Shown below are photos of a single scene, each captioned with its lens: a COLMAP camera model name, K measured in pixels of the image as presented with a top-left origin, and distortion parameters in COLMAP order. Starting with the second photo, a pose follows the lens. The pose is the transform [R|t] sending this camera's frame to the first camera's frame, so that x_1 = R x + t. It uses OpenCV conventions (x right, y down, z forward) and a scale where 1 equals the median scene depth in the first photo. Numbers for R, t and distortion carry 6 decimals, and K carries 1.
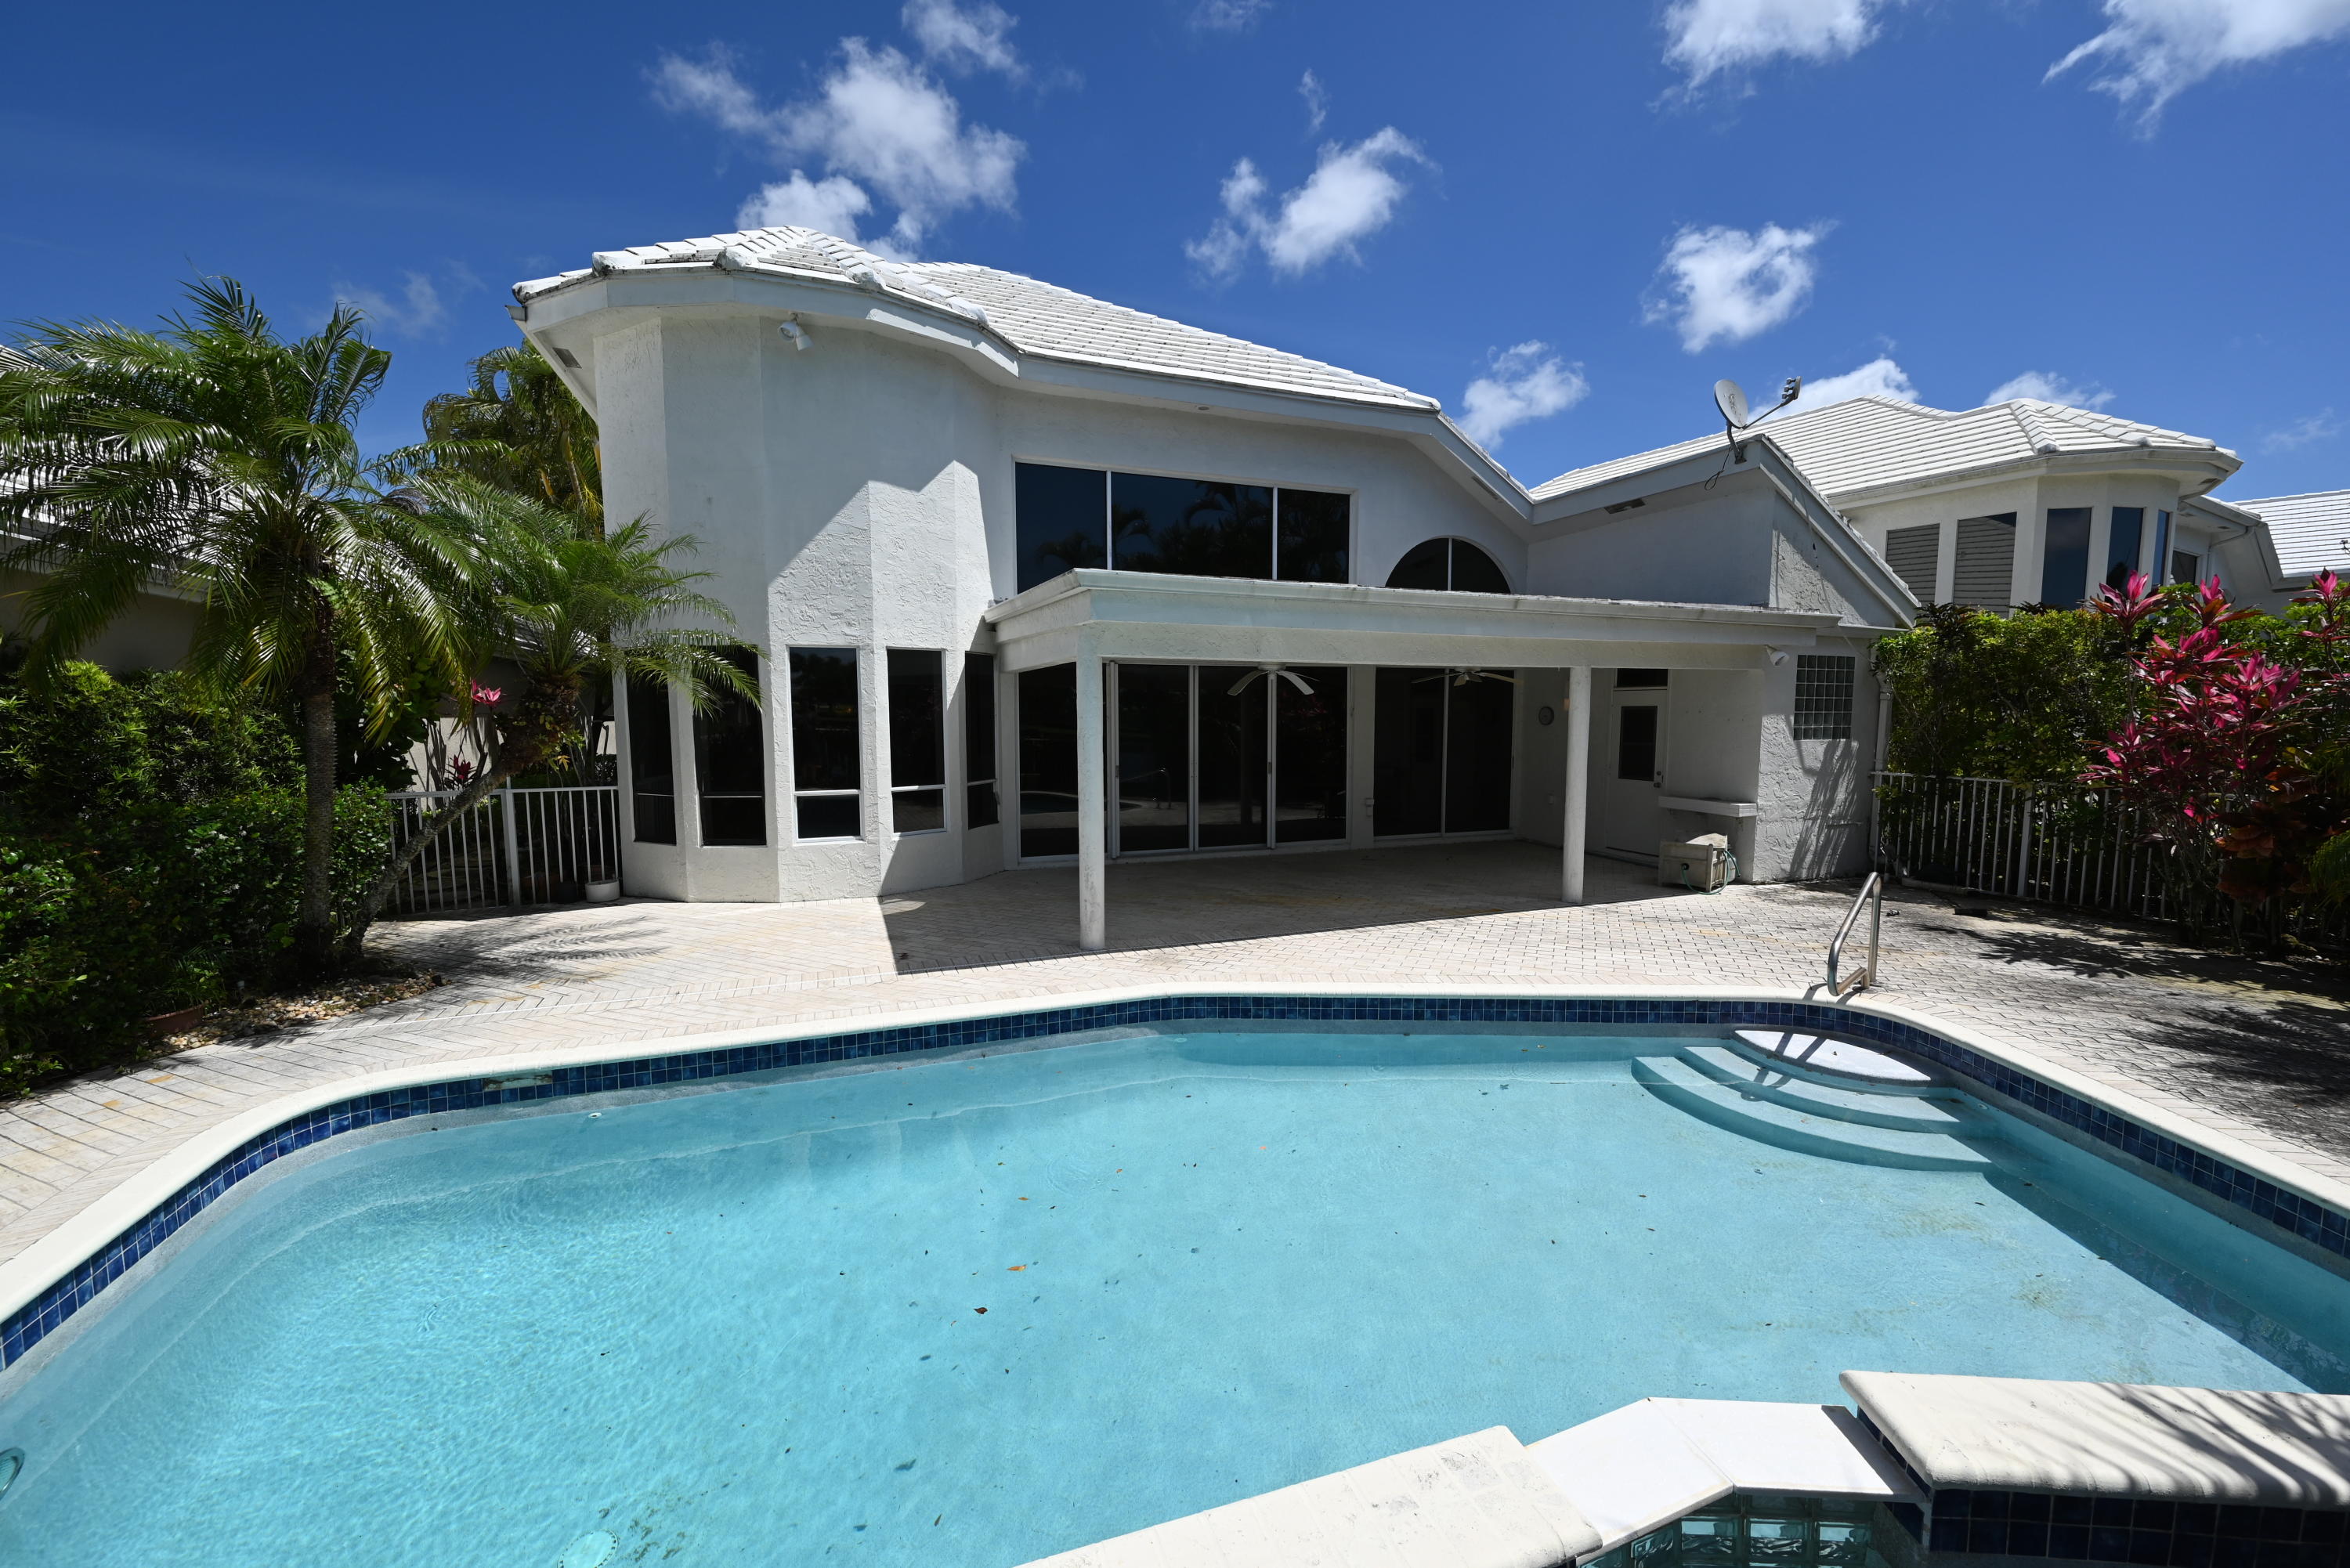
lens RADIAL K [[942.2, 0, 1175.0], [0, 942.2, 784.0], [0, 0, 1]] dist [0.000715, 0.000055]
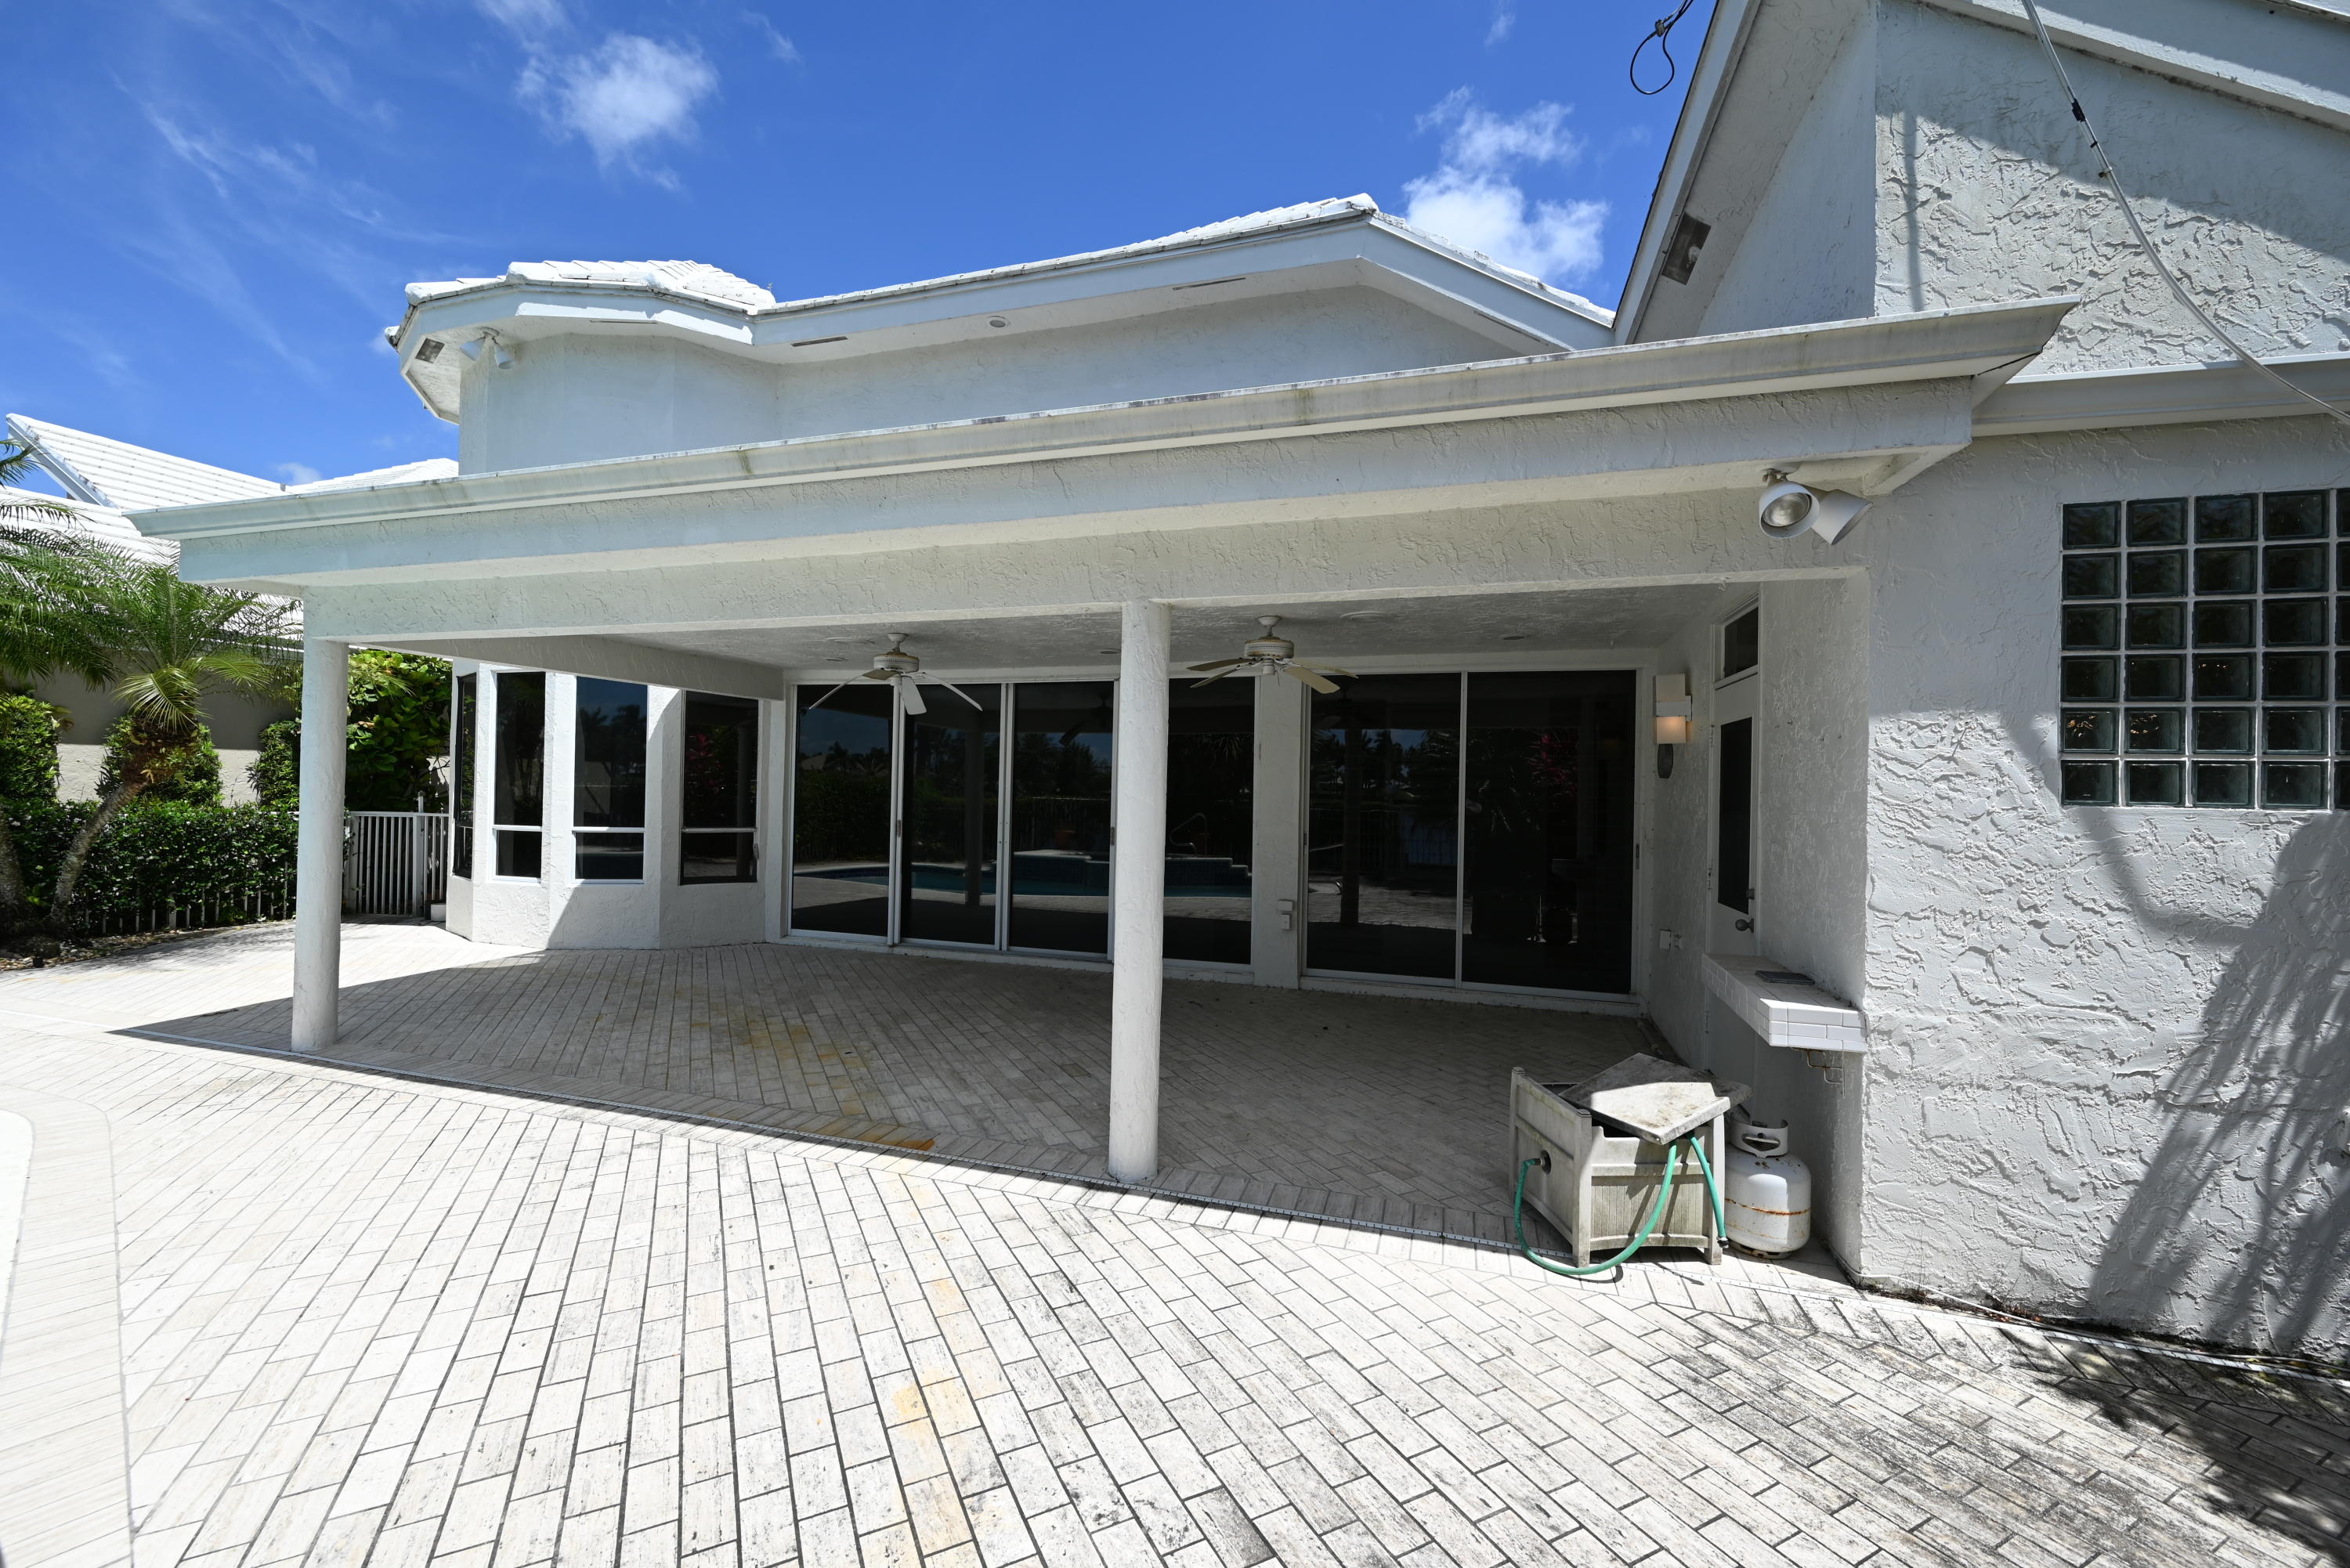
lens RADIAL K [[908.9, 0, 1175.0], [0, 908.9, 784.0], [0, 0, 1]] dist [0.000040, 0.000028]
pose [[0.786068, 0.011999, -0.618024, 0.617278], [-0.071902, 0.994800, -0.072138, -0.014322], [0.613944, 0.101143, 0.782843, 0.626873]]
